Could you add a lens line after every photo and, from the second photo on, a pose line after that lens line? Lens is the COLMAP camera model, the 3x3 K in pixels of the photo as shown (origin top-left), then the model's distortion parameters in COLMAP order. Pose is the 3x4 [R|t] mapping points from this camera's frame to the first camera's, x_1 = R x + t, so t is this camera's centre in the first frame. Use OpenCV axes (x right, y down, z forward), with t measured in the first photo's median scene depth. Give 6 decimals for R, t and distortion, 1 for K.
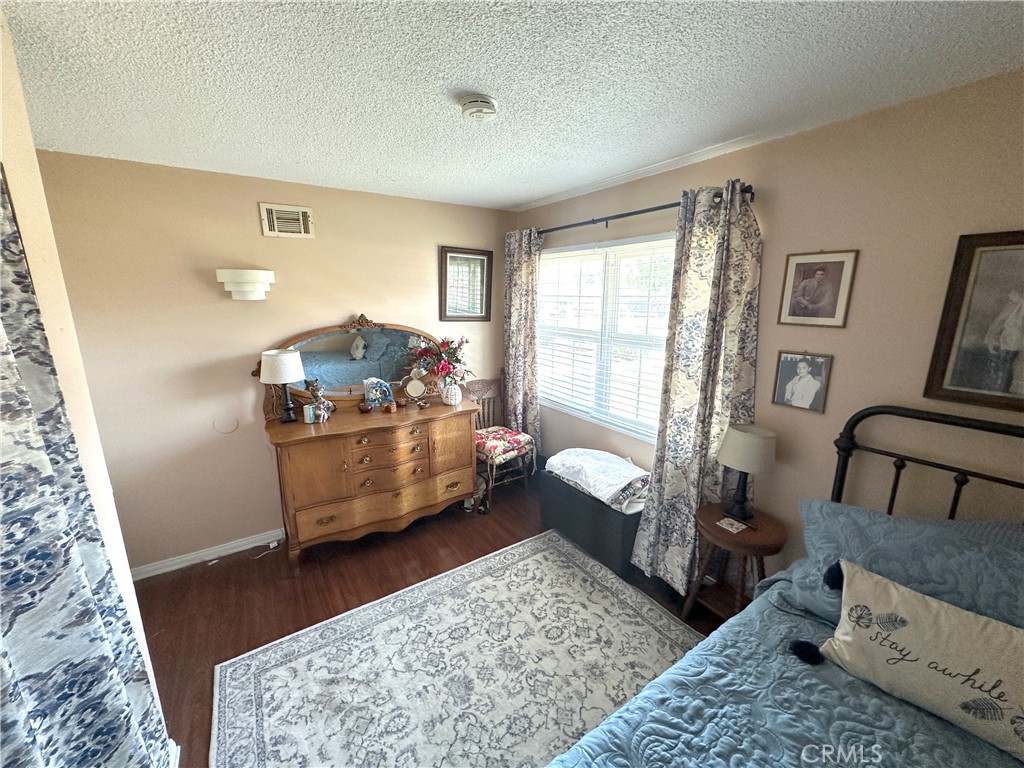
lens RADIAL K [[406.4, 0, 513.8], [0, 406.4, 380.6], [0, 0, 1]] dist [-0.003516, 0.000607]
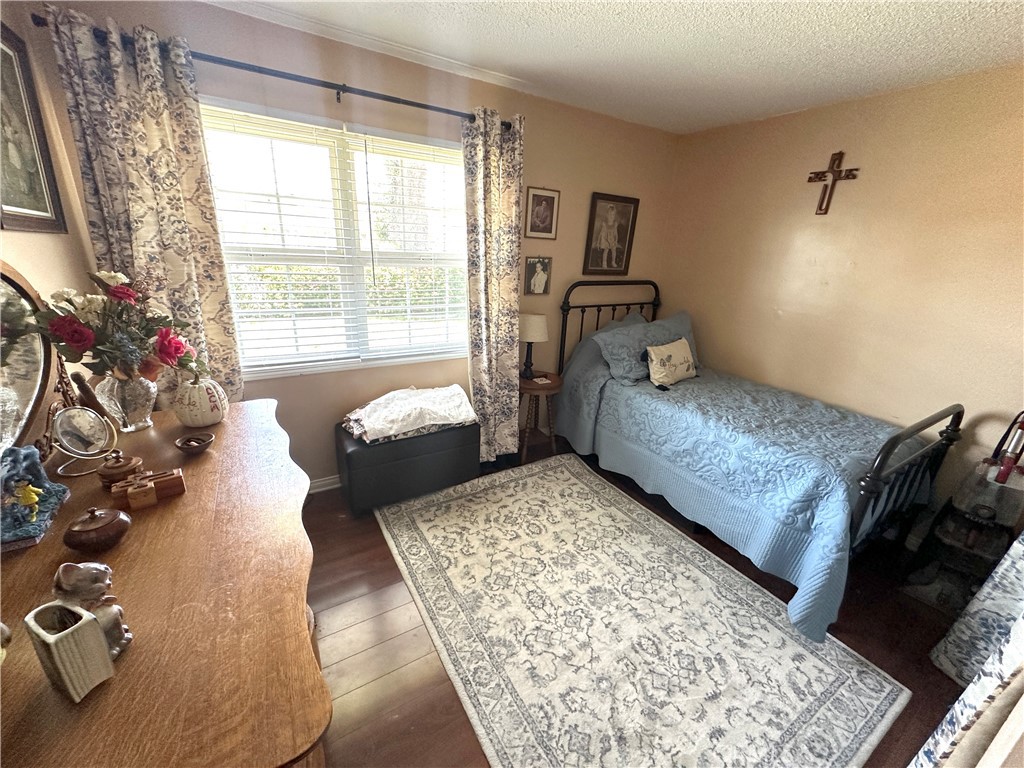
lens RADIAL K [[406.4, 0, 506.4], [0, 406.4, 388.9], [0, 0, 1]] dist [-0.003516, 0.000607]
pose [[0.048658, -0.332019, 0.942017, -0.929852], [0.157582, 0.933874, 0.321009, -0.115828], [-0.986306, 0.132825, 0.097760, 1.037383]]
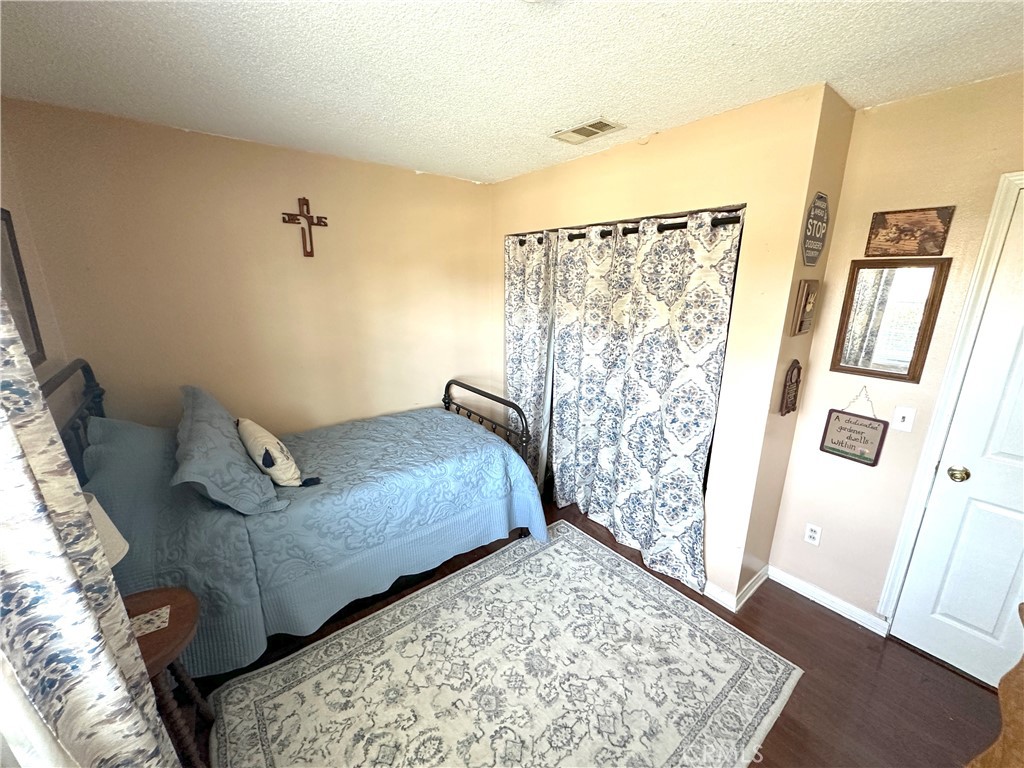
lens RADIAL K [[406.4, 0, 515.5], [0, 406.4, 392.5], [0, 0, 1]] dist [-0.003516, 0.000607]
pose [[-0.995987, 0.020615, -0.087094, -0.002201], [-0.022111, 0.886273, 0.462634, -0.298908], [0.086726, 0.462703, -0.882261, 1.529529]]
